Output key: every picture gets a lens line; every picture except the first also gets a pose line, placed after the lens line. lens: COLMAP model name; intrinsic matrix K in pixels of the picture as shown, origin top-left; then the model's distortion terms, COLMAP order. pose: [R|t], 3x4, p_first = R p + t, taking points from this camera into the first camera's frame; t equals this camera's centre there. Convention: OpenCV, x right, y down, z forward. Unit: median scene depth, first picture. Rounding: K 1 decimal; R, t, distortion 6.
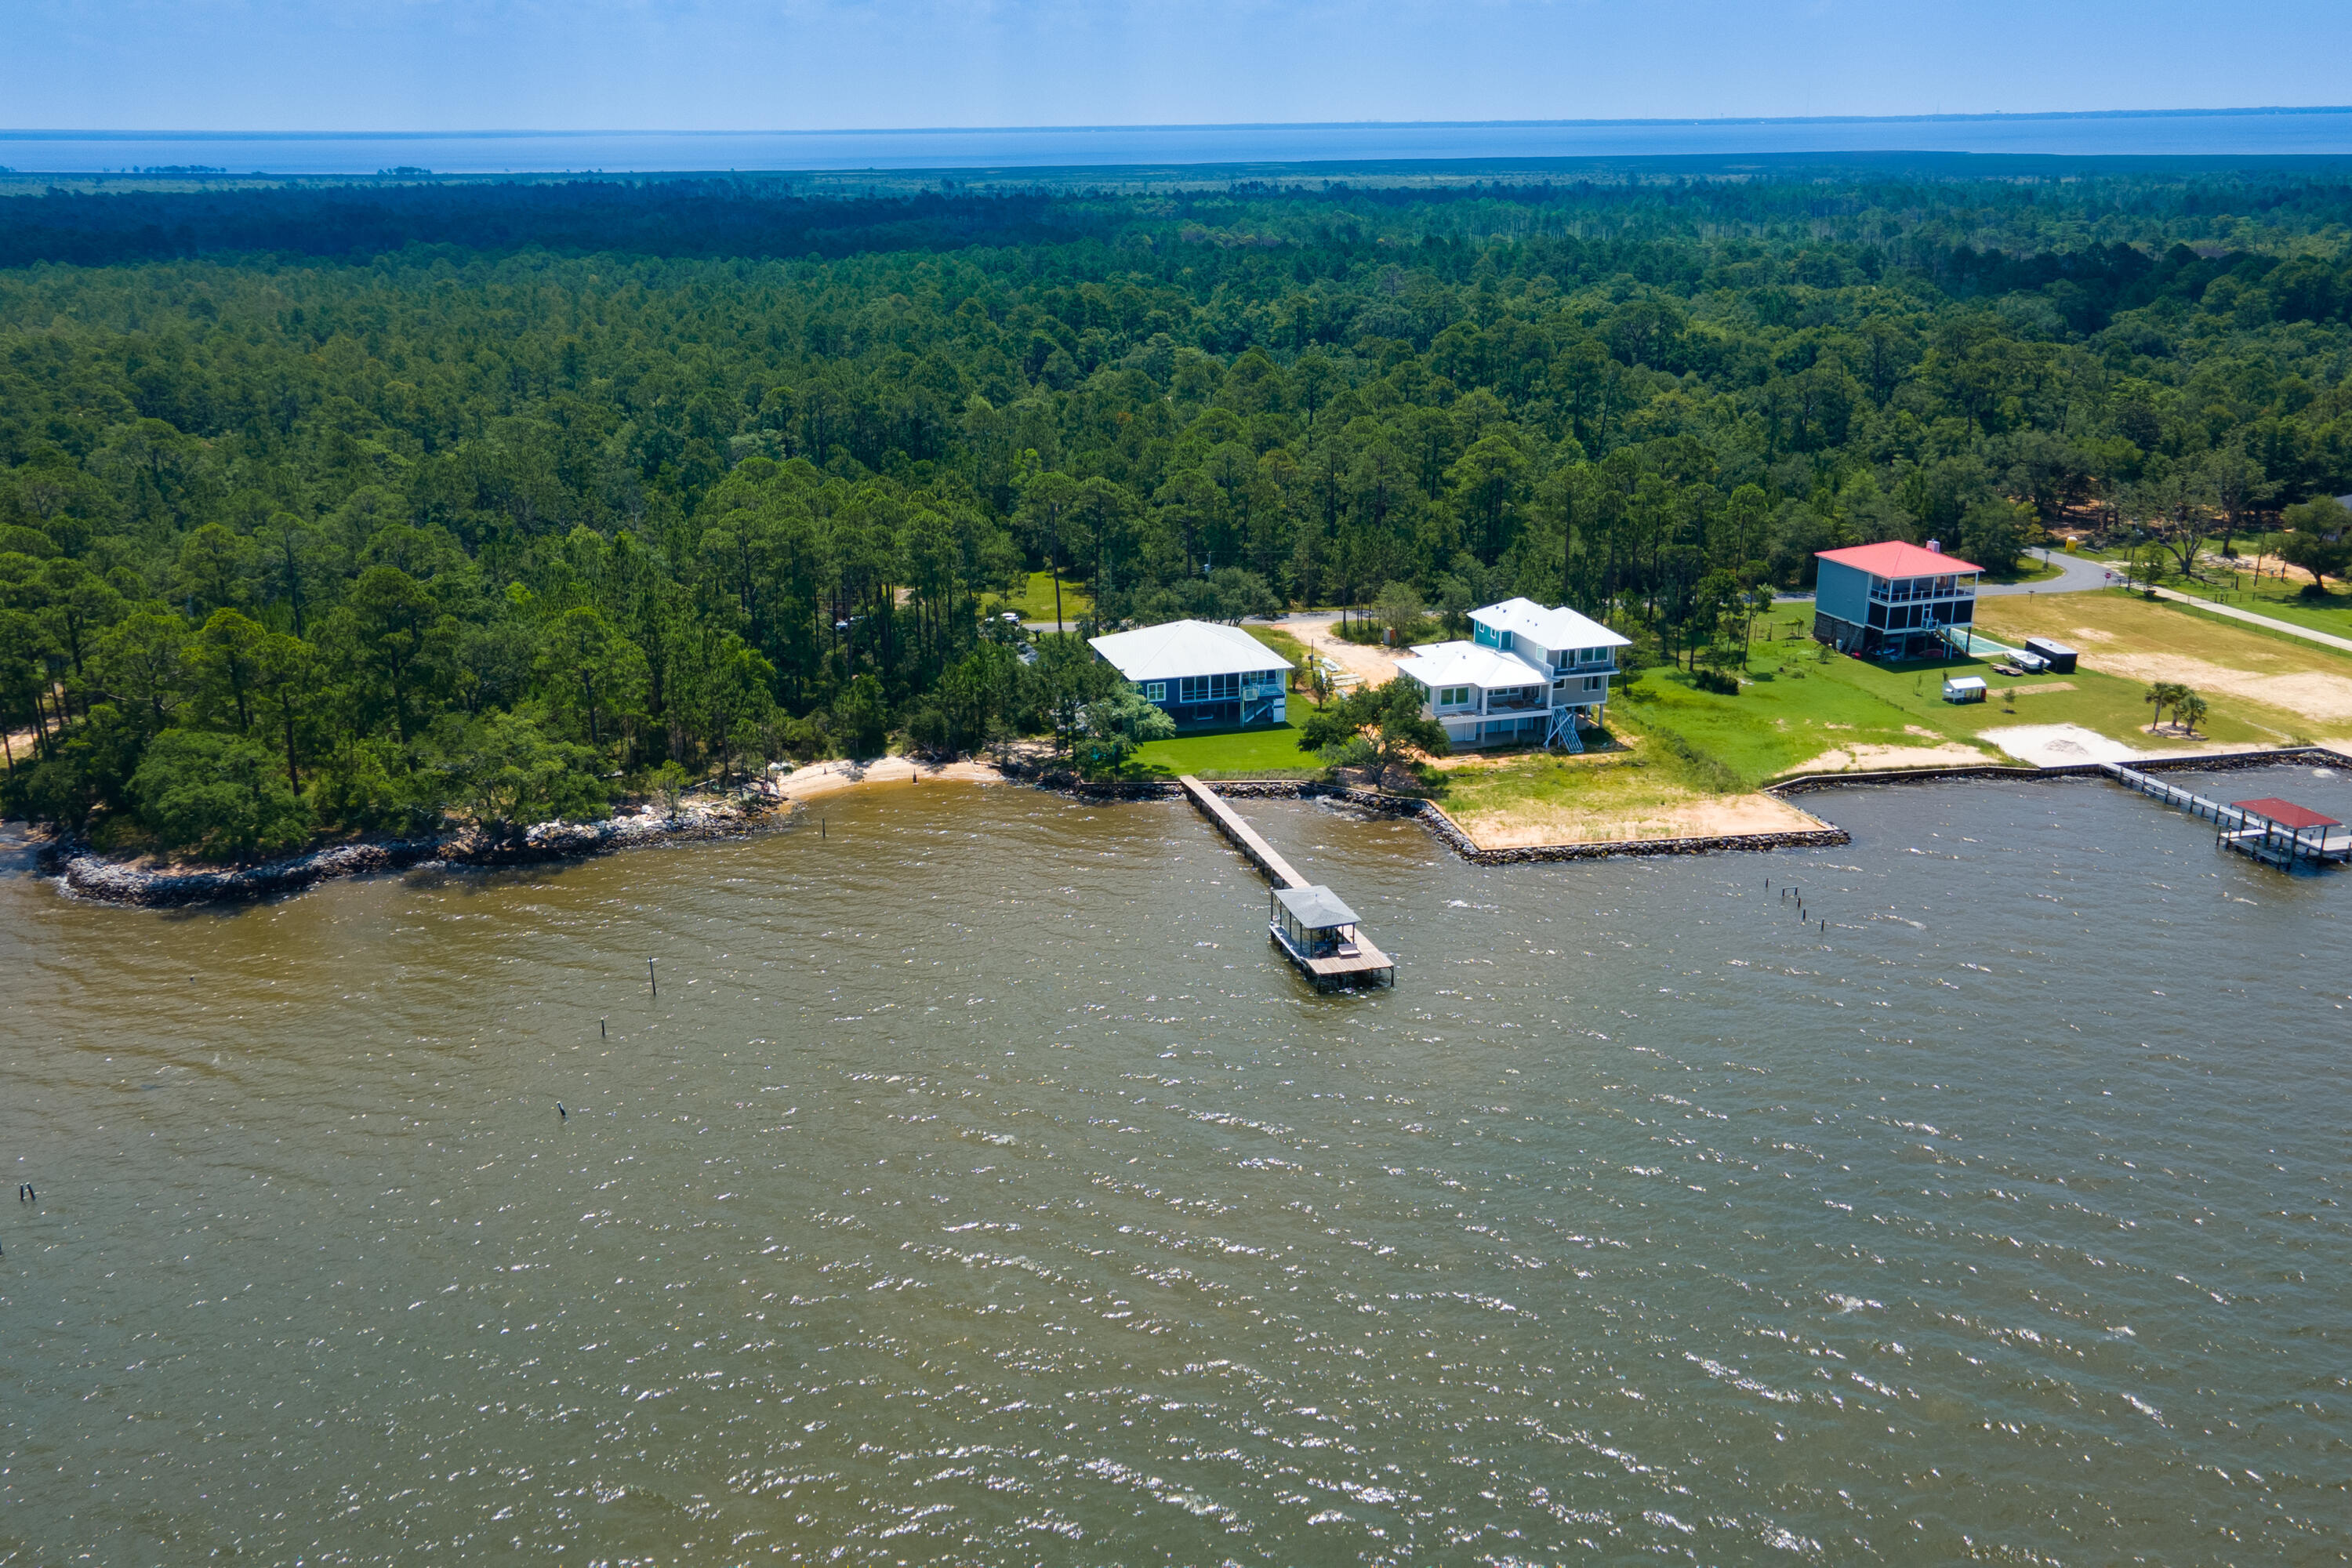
lens RADIAL K [[2022.8, 0, 1109.0], [0, 2022.8, 788.3], [0, 0, 1]] dist [0.036904, -0.004993]
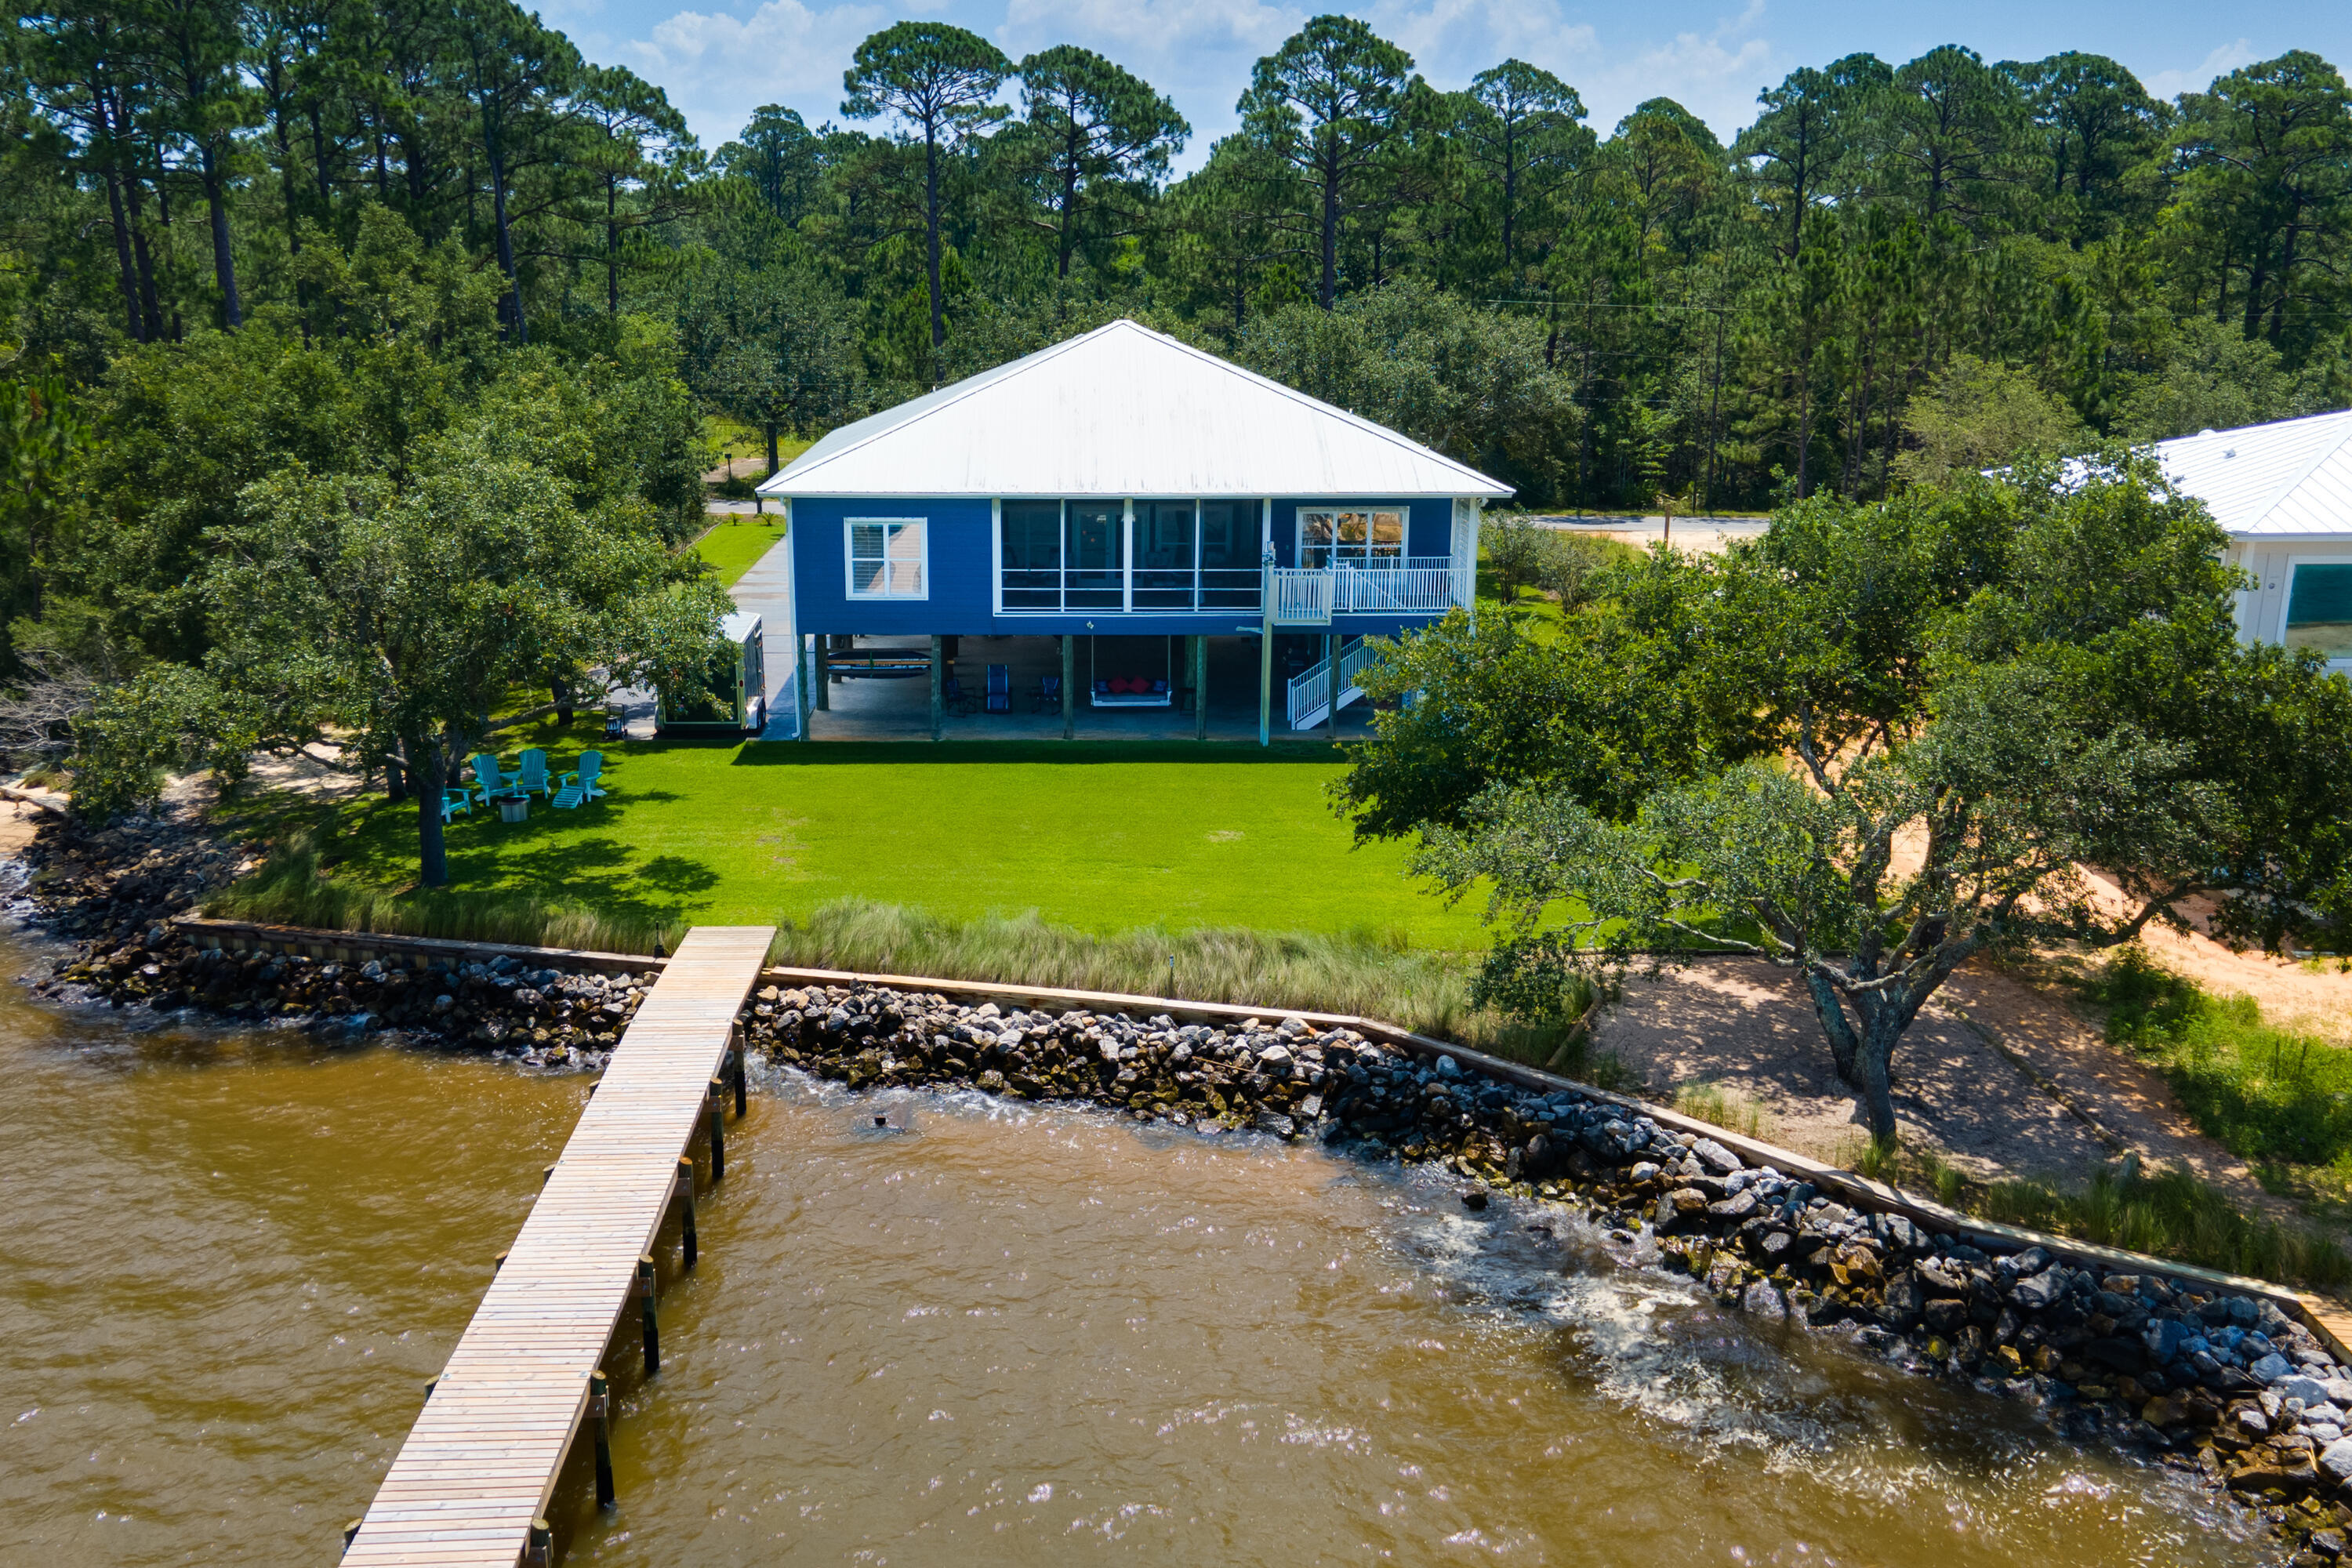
lens RADIAL K [[2082.2, 0, 1104.6], [0, 2082.2, 780.3], [0, 0, 1]] dist [0.025960, 0.016283]
pose [[0.972953, 0.071411, -0.219690, 0.104996], [-0.087174, 0.994205, -0.062904, -0.010000], [0.213925, 0.080354, 0.973540, 0.798274]]
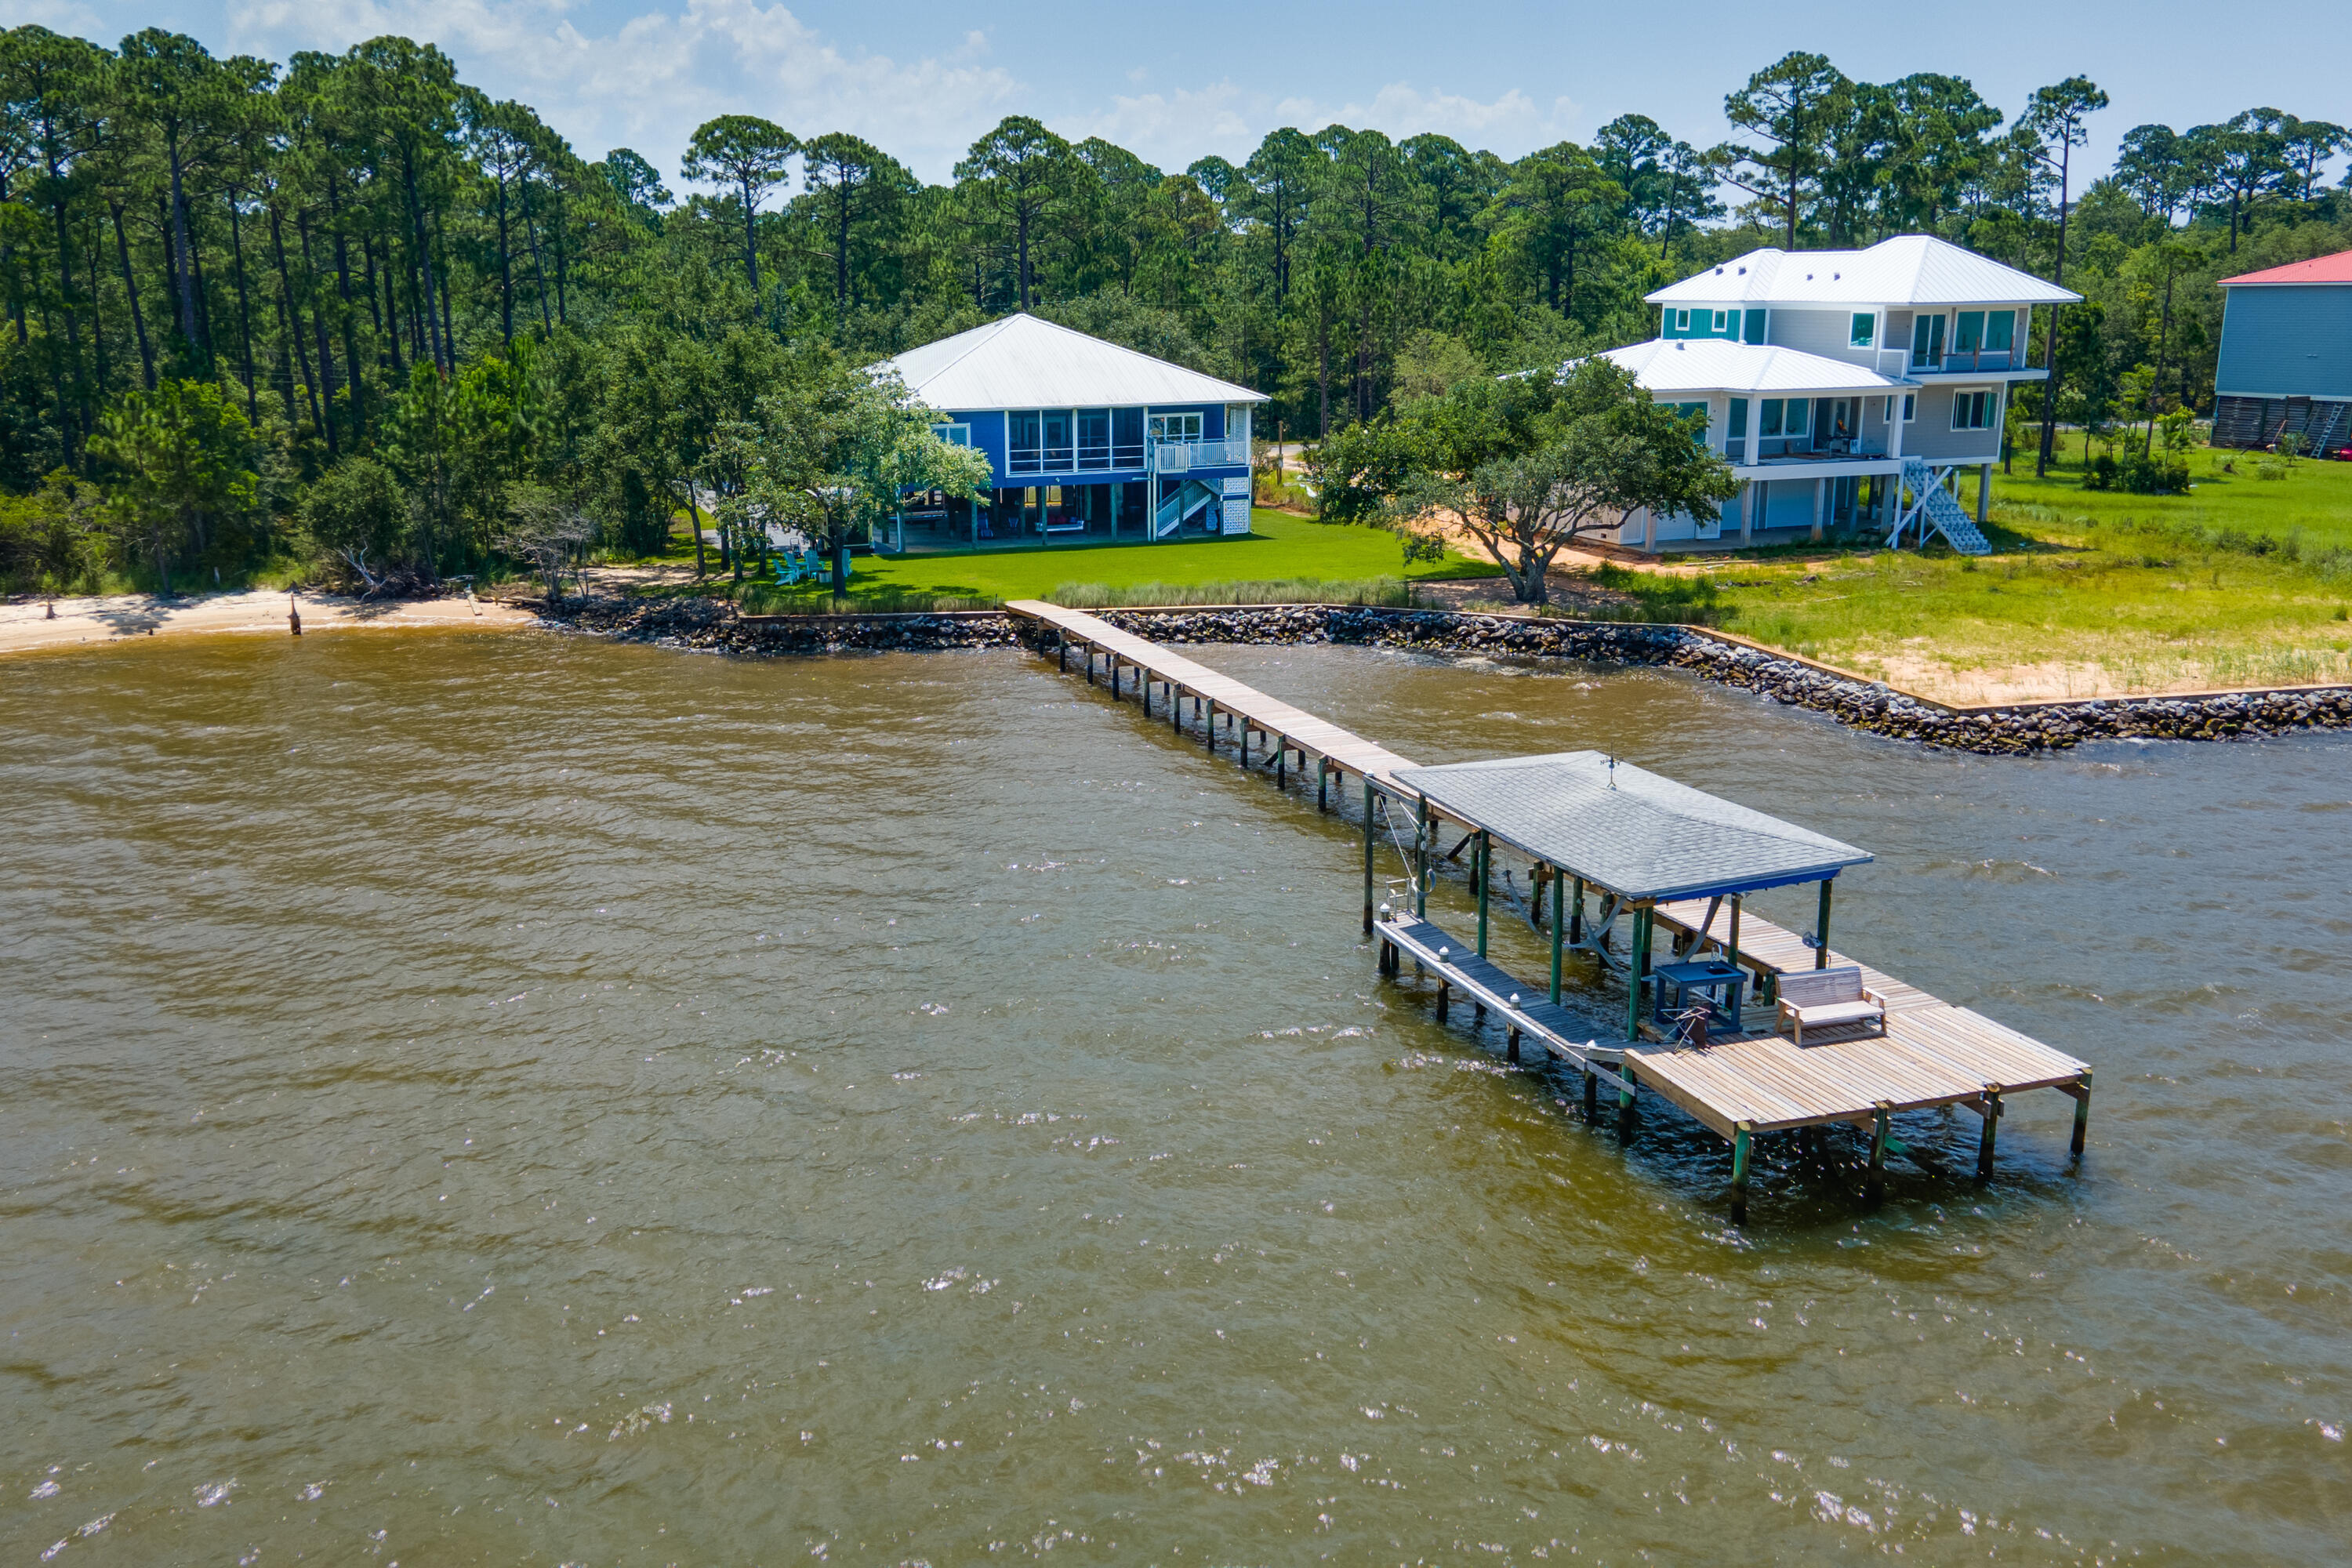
lens RADIAL K [[2022.8, 0, 1109.0], [0, 2022.8, 788.3], [0, 0, 1]] dist [0.036904, -0.004993]
pose [[0.996688, -0.017435, 0.079433, 0.022911], [0.022873, 0.997418, -0.068076, 0.053113], [-0.078041, 0.069667, 0.994513, 0.604378]]
